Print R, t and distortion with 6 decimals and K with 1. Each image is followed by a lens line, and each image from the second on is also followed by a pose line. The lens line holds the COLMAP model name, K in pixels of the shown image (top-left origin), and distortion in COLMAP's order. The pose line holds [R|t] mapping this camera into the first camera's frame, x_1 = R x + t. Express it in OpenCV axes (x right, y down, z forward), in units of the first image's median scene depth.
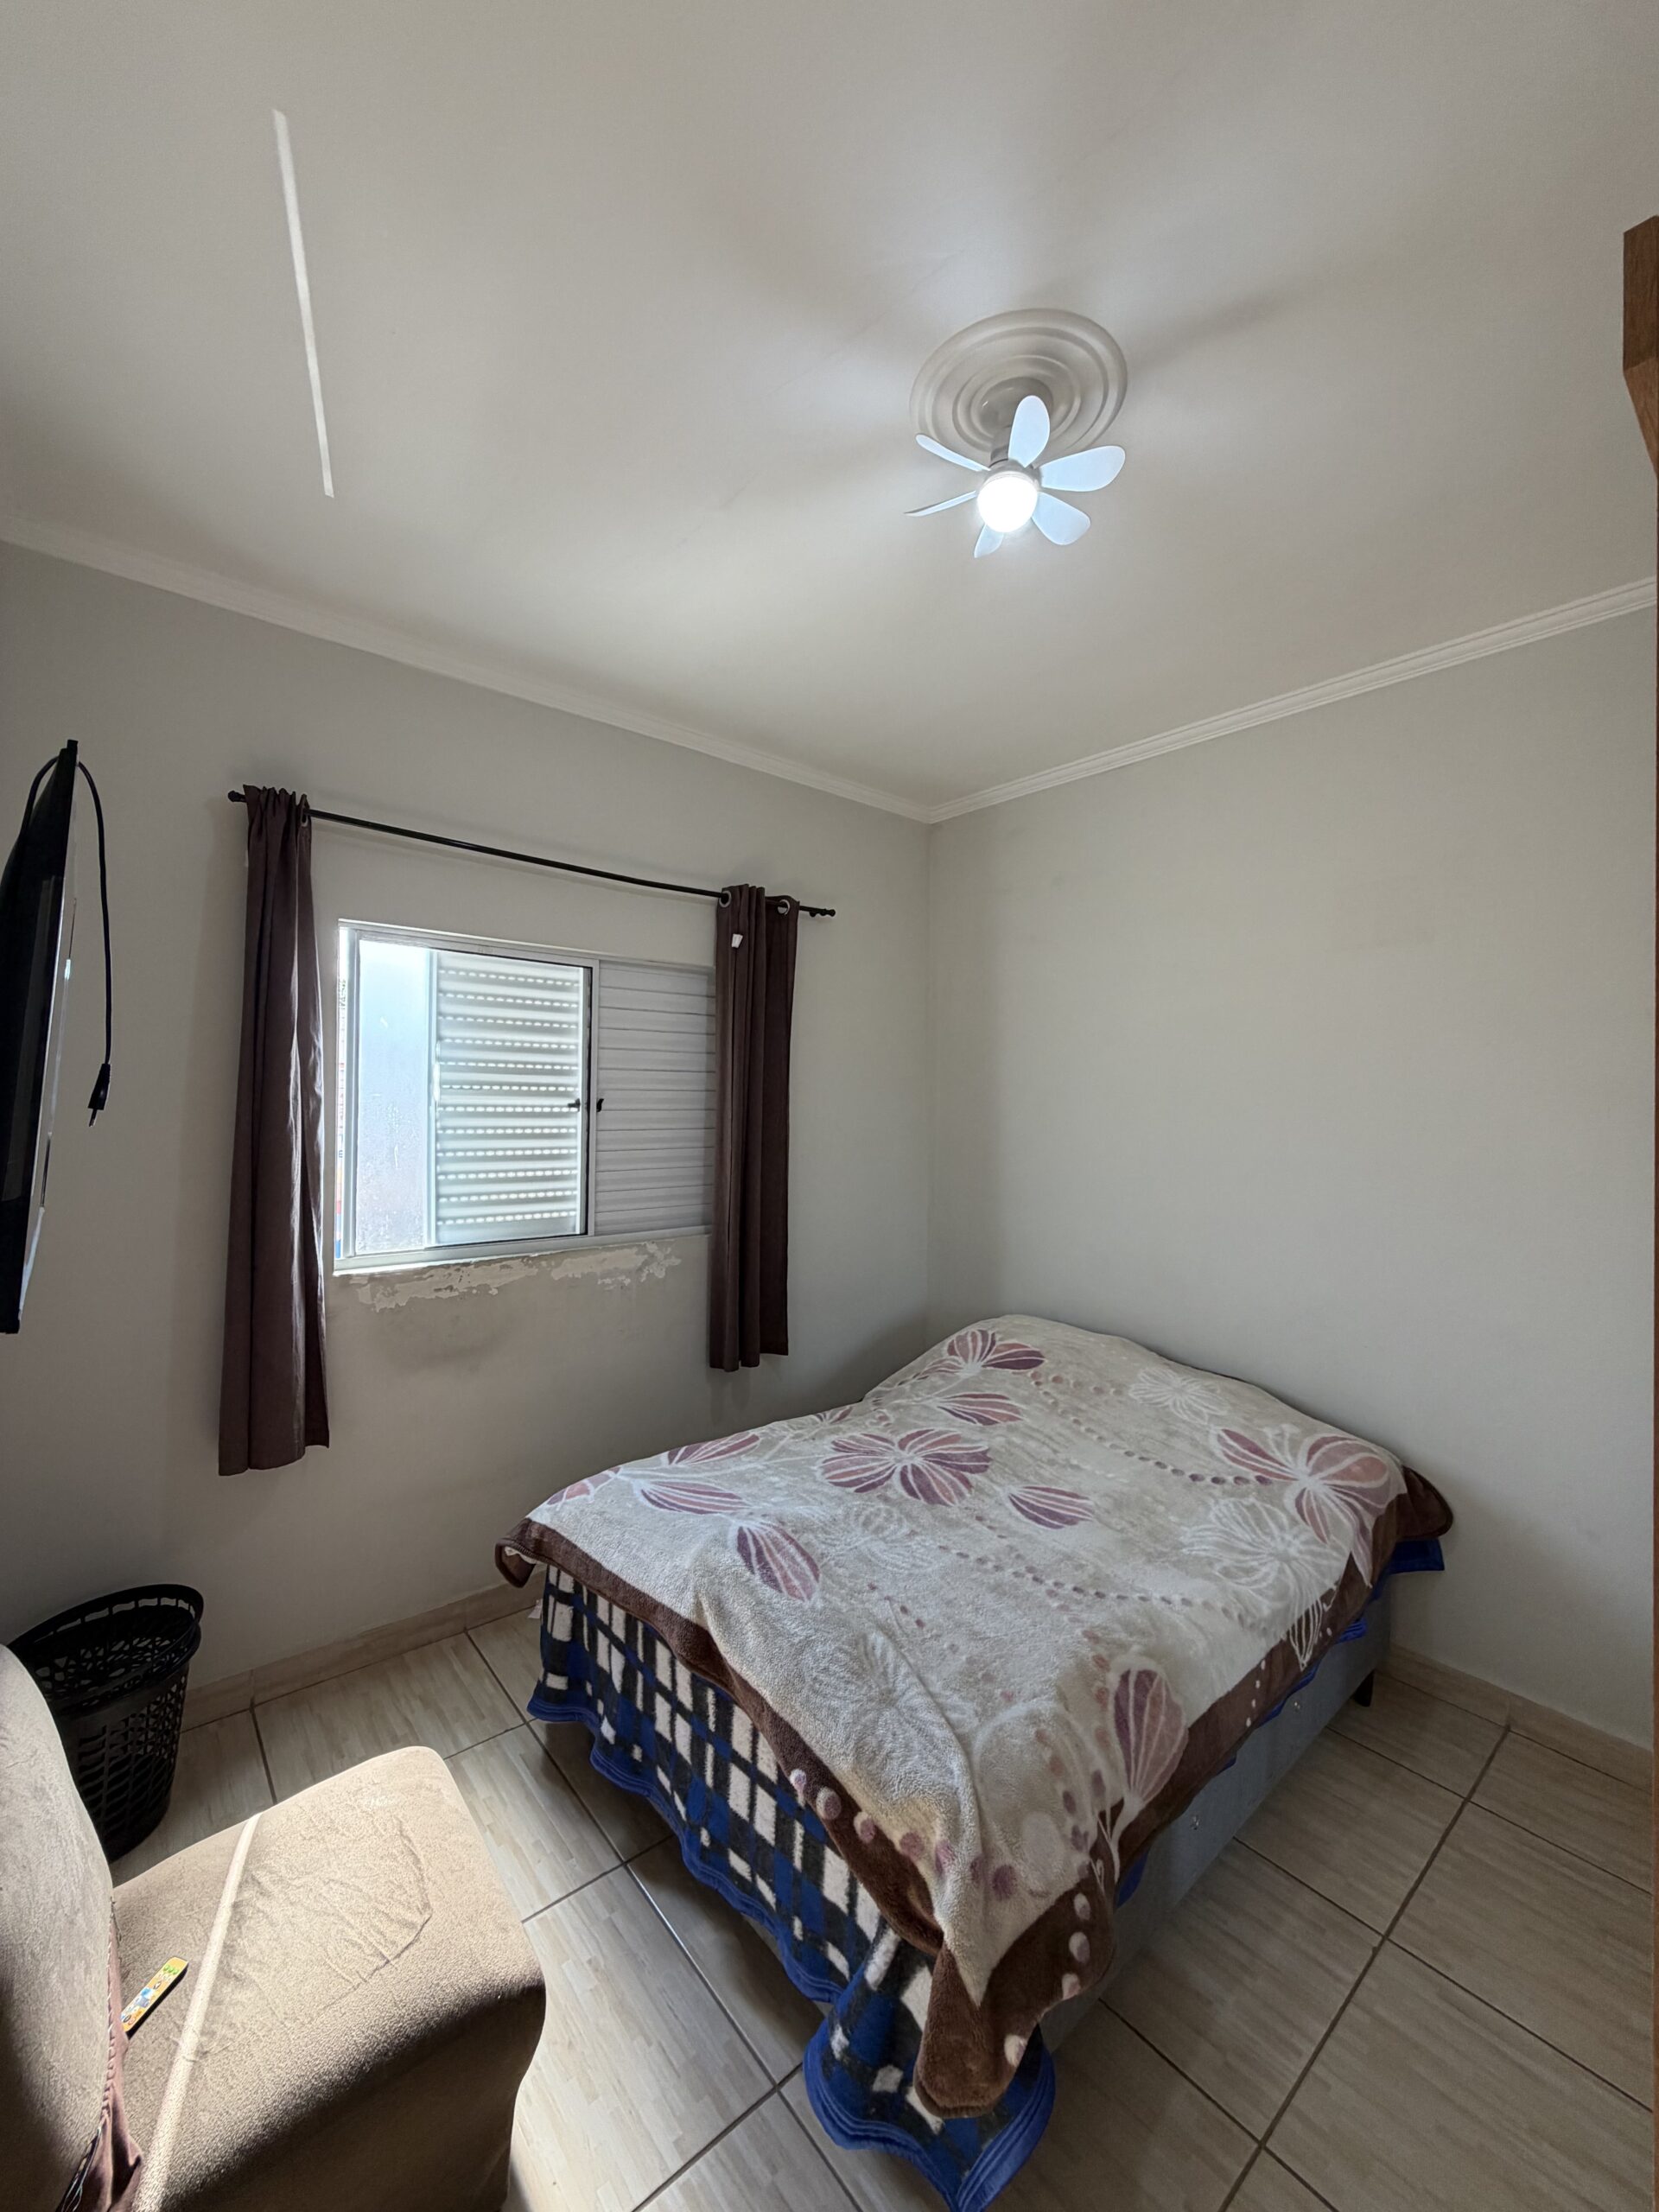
lens RADIAL K [[878.7, 0, 830.8], [0, 878.7, 1096.3], [0, 0, 1]] dist [-0.002146, 0.000115]
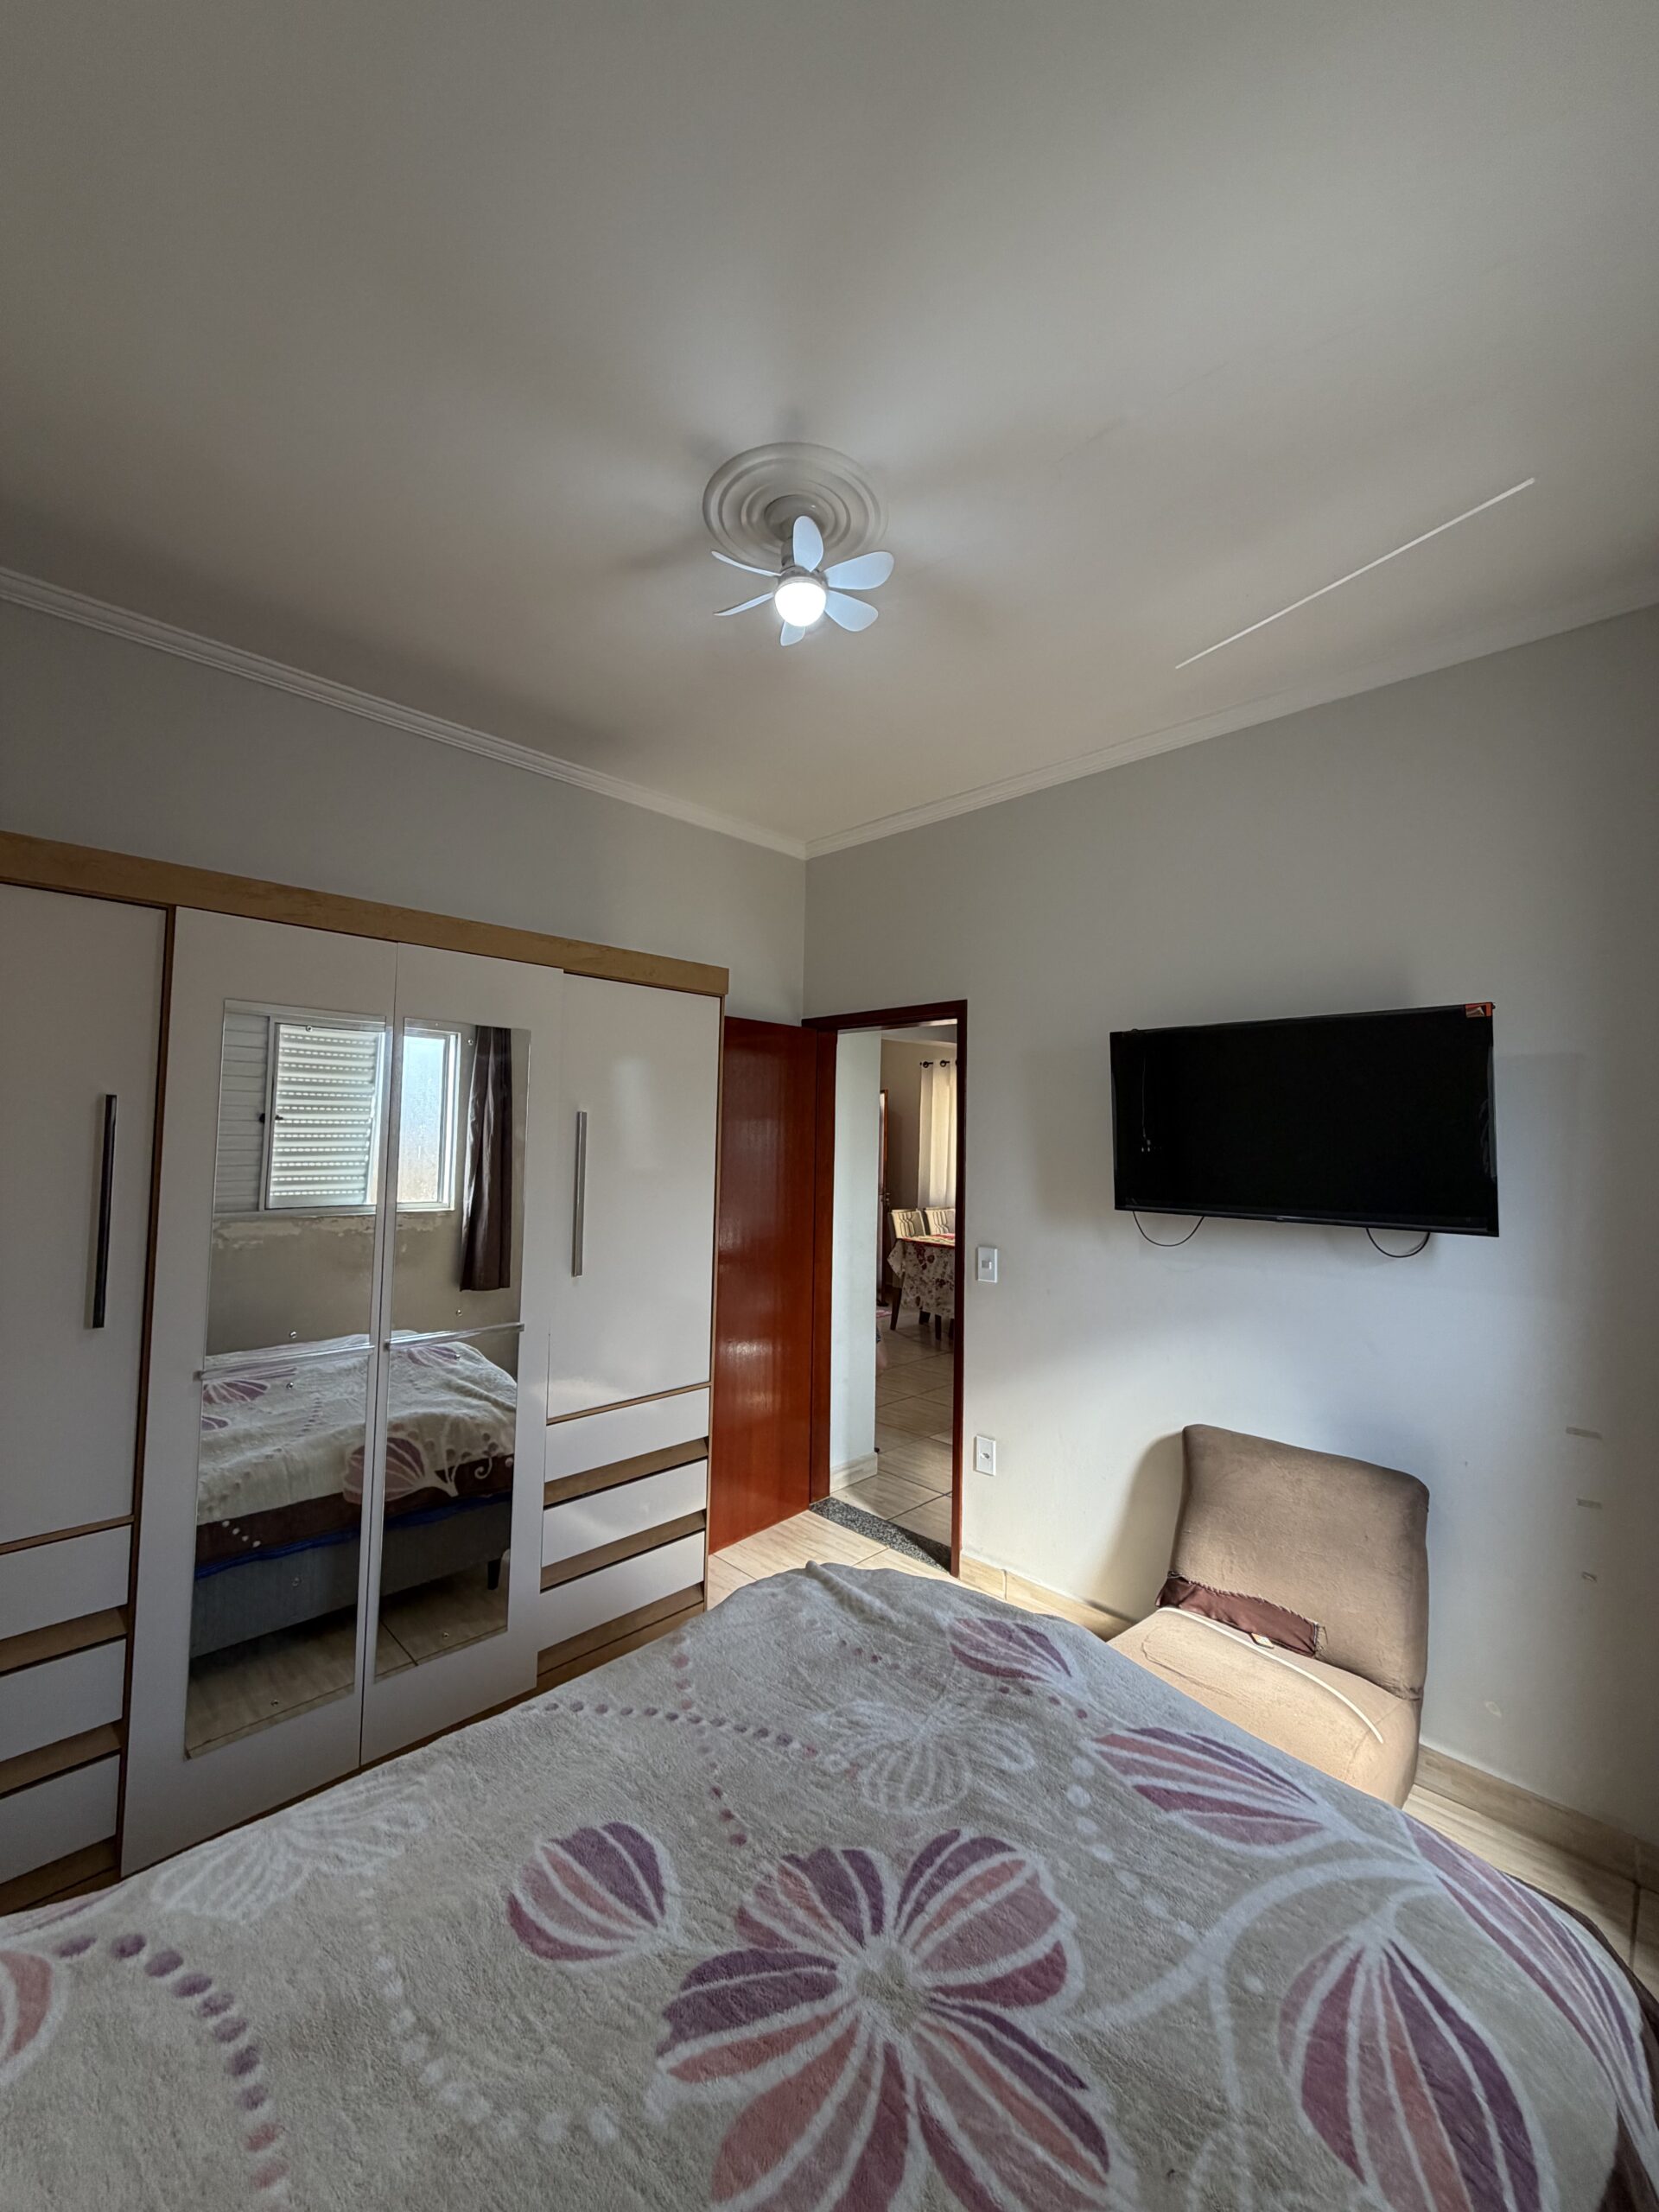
lens RADIAL K [[878.7, 0, 830.8], [0, 878.7, 1096.3], [0, 0, 1]] dist [-0.002146, 0.000115]
pose [[-0.995641, -0.038457, -0.084974, 0.170436], [-0.034554, 0.998300, -0.046936, 0.013535], [0.086634, -0.043795, -0.995277, 1.546617]]
